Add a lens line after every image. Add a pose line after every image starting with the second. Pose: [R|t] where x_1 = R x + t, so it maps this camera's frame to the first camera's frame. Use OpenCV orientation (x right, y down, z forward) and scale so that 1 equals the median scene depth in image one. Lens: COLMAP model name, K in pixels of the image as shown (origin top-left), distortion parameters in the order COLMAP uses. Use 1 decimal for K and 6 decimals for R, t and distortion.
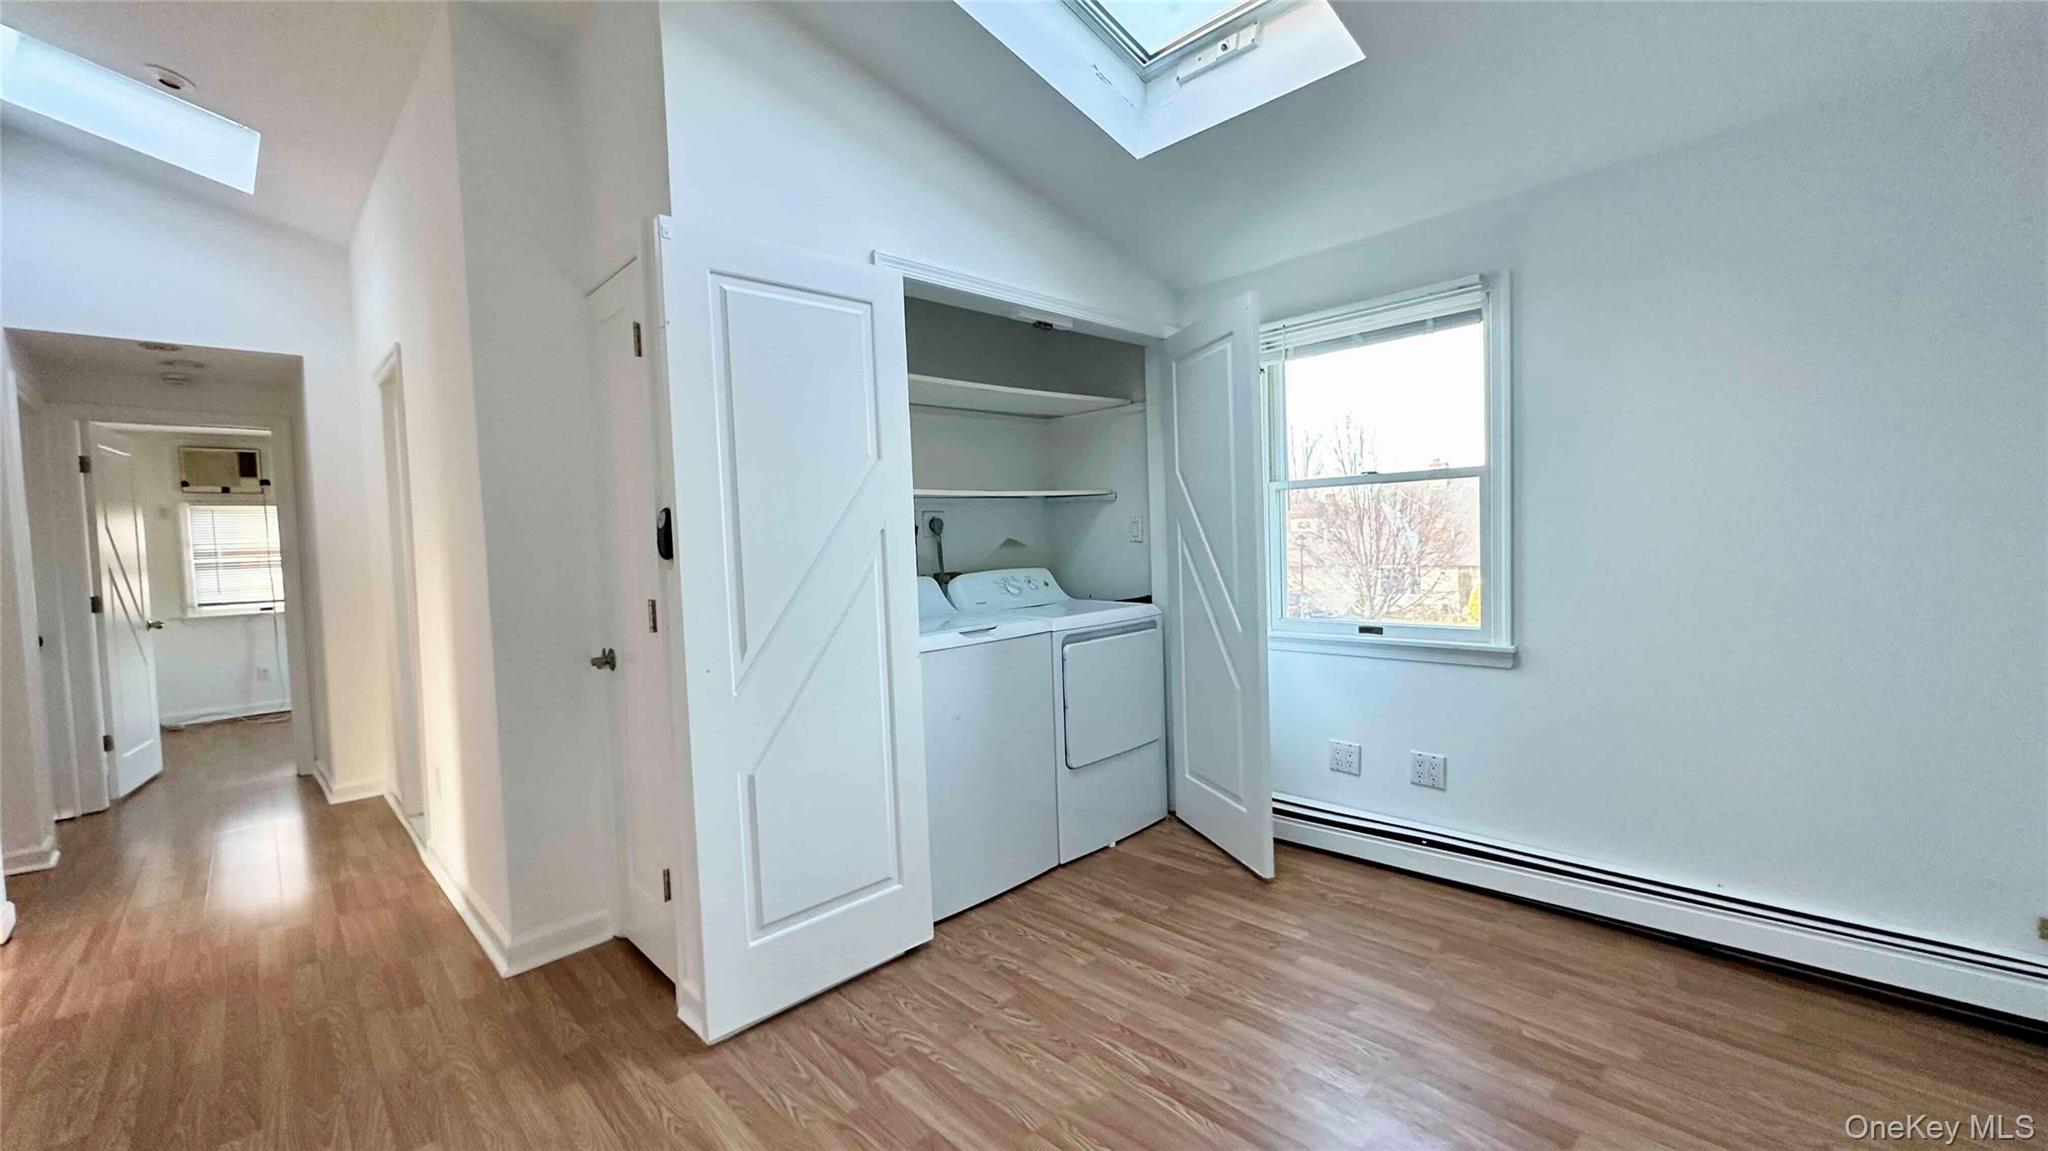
lens RADIAL K [[816.7, 0, 1032.5], [0, 816.7, 575.3], [0, 0, 1]] dist [-0.003940, 0.000146]
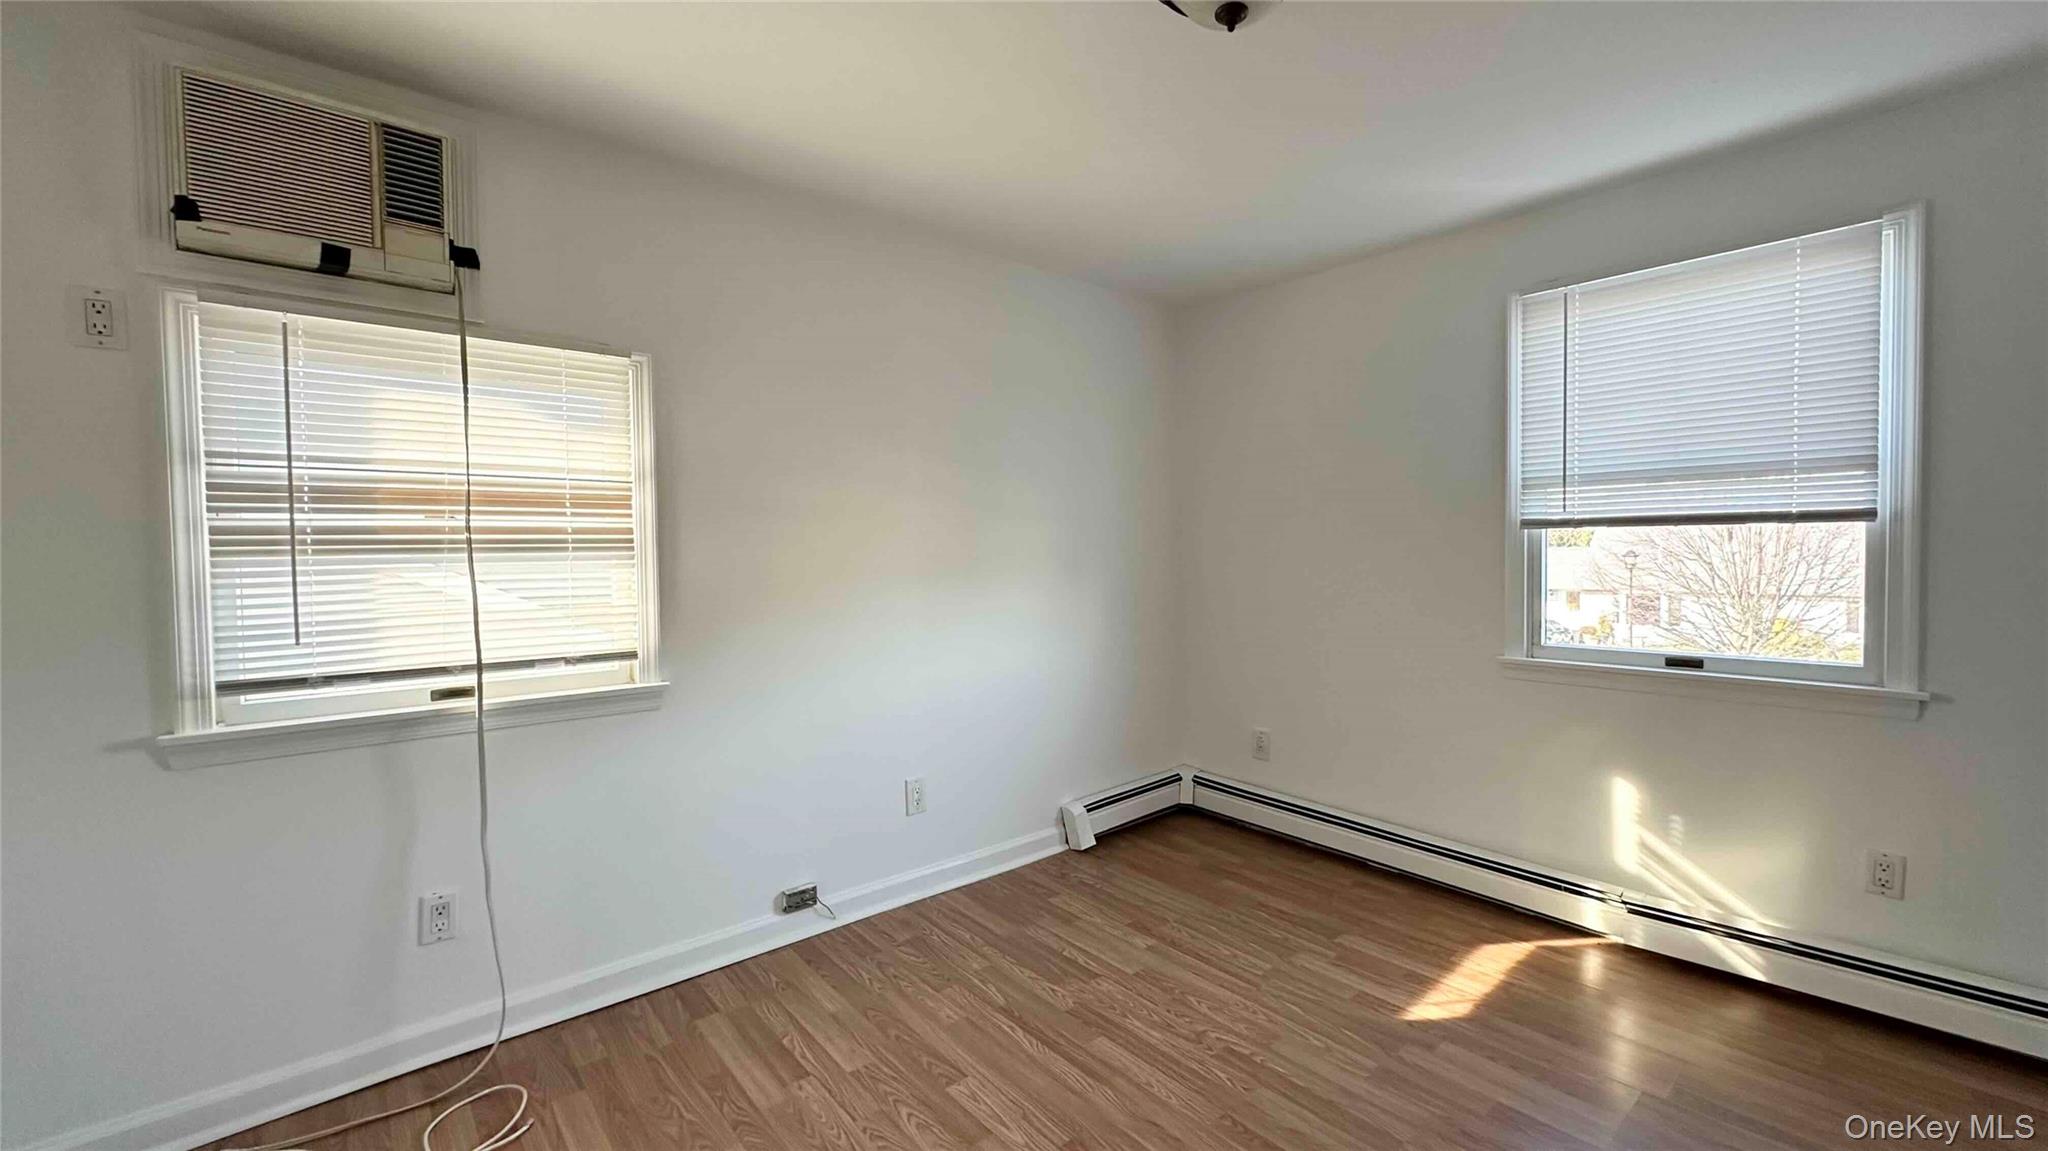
lens RADIAL K [[816.7, 0, 1021.2], [0, 816.7, 562.2], [0, 0, 1]] dist [-0.003940, 0.000146]
pose [[0.998381, 0.024290, -0.051427, -1.030316], [-0.025070, 0.999579, -0.014588, -0.008288], [0.051051, 0.015853, 0.998570, 1.023747]]
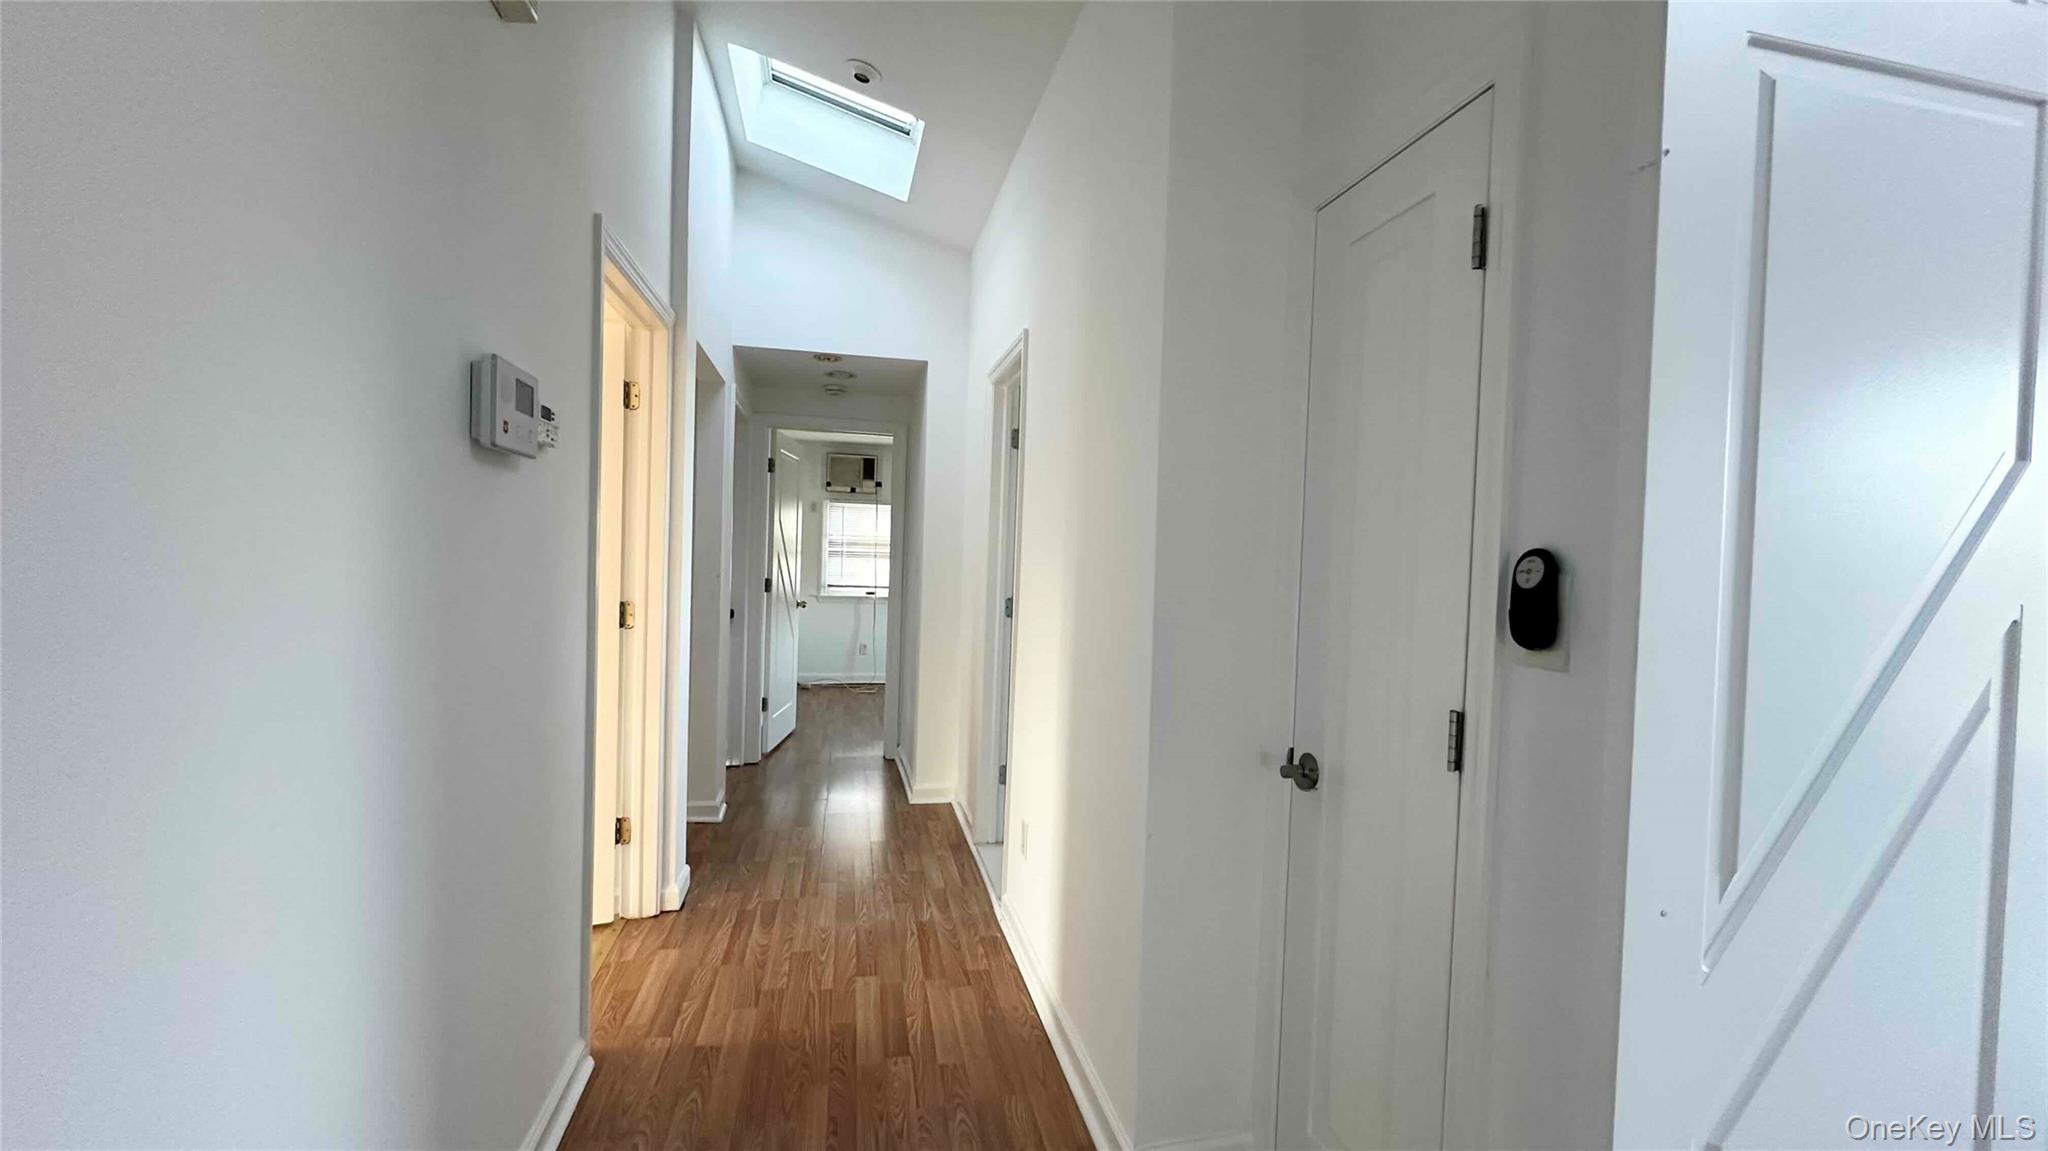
lens RADIAL K [[816.7, 0, 1024.6], [0, 816.7, 577.6], [0, 0, 1]] dist [-0.003940, 0.000146]
pose [[0.846266, 0.081277, -0.526525, -0.209636], [-0.088567, 0.996005, 0.011397, -0.019276], [0.525348, 0.036988, 0.850083, 0.184099]]
